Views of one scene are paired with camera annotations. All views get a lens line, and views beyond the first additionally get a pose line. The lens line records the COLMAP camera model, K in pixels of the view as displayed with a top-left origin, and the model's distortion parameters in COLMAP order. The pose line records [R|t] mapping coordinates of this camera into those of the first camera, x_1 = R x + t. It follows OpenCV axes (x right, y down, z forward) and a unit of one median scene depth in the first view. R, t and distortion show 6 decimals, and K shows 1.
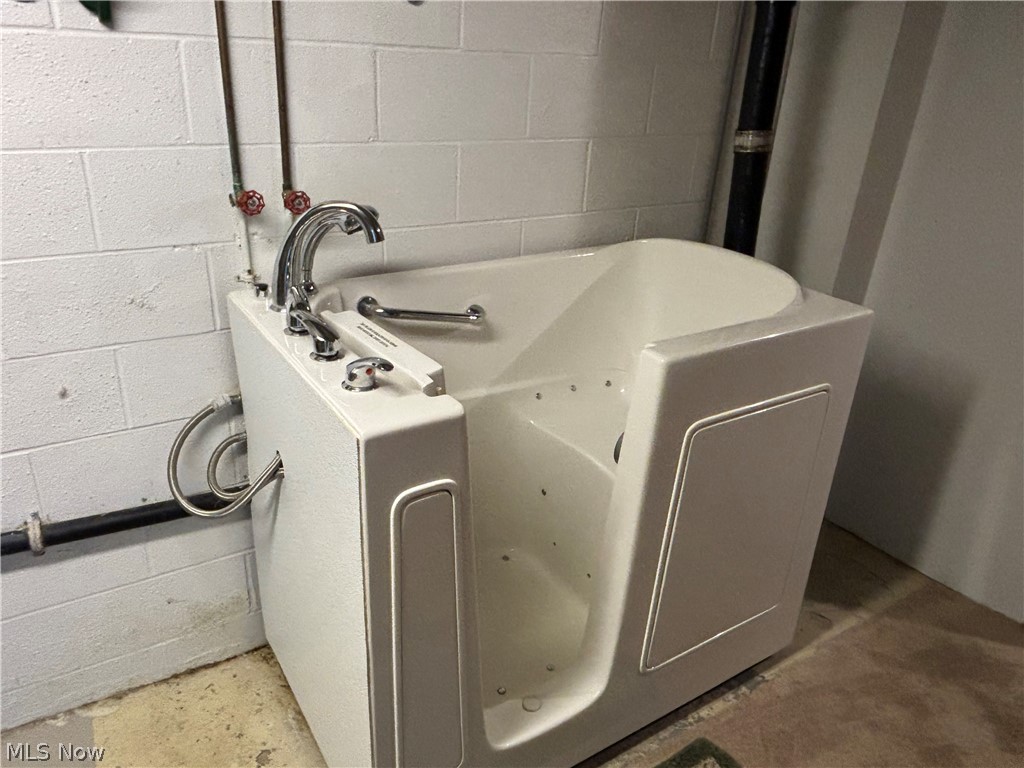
lens RADIAL K [[775.2, 0, 512.0], [0, 775.2, 384.0], [0, 0, 1]] dist [0.032914, -0.000047]
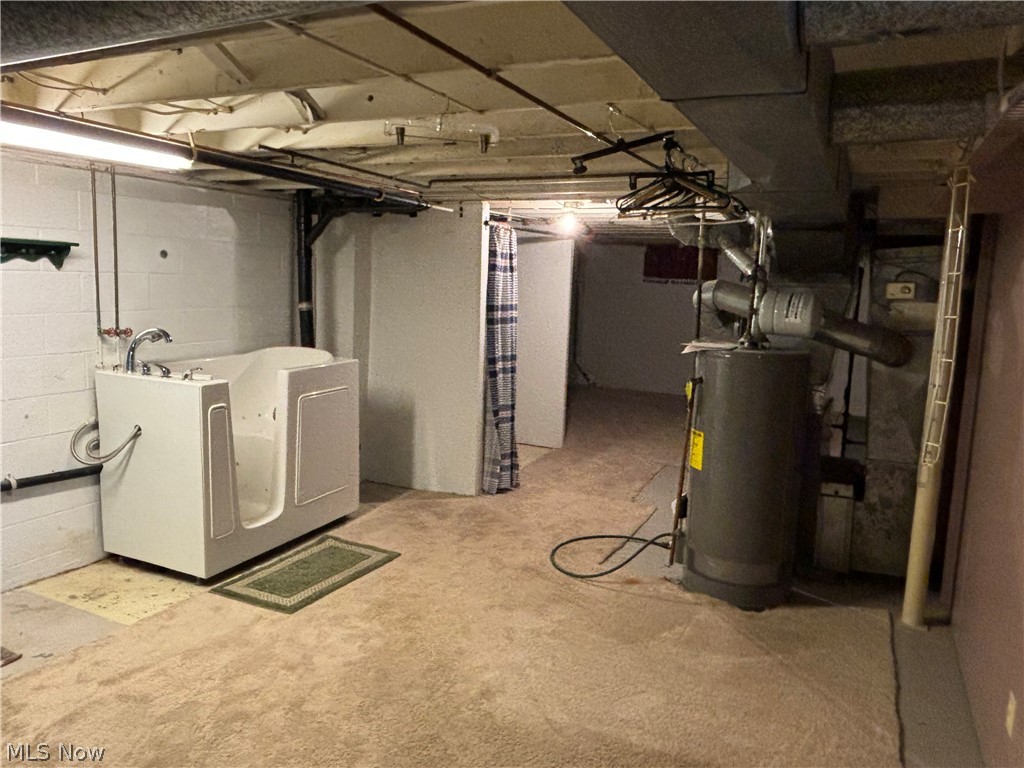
lens RADIAL K [[775.2, 0, 512.0], [0, 775.2, 384.0], [0, 0, 1]] dist [0.032914, -0.000047]
pose [[0.854123, -0.097161, 0.510914, -0.421830], [0.222763, 0.956061, -0.190591, 0.549436], [-0.469947, 0.276601, 0.838238, -1.324441]]
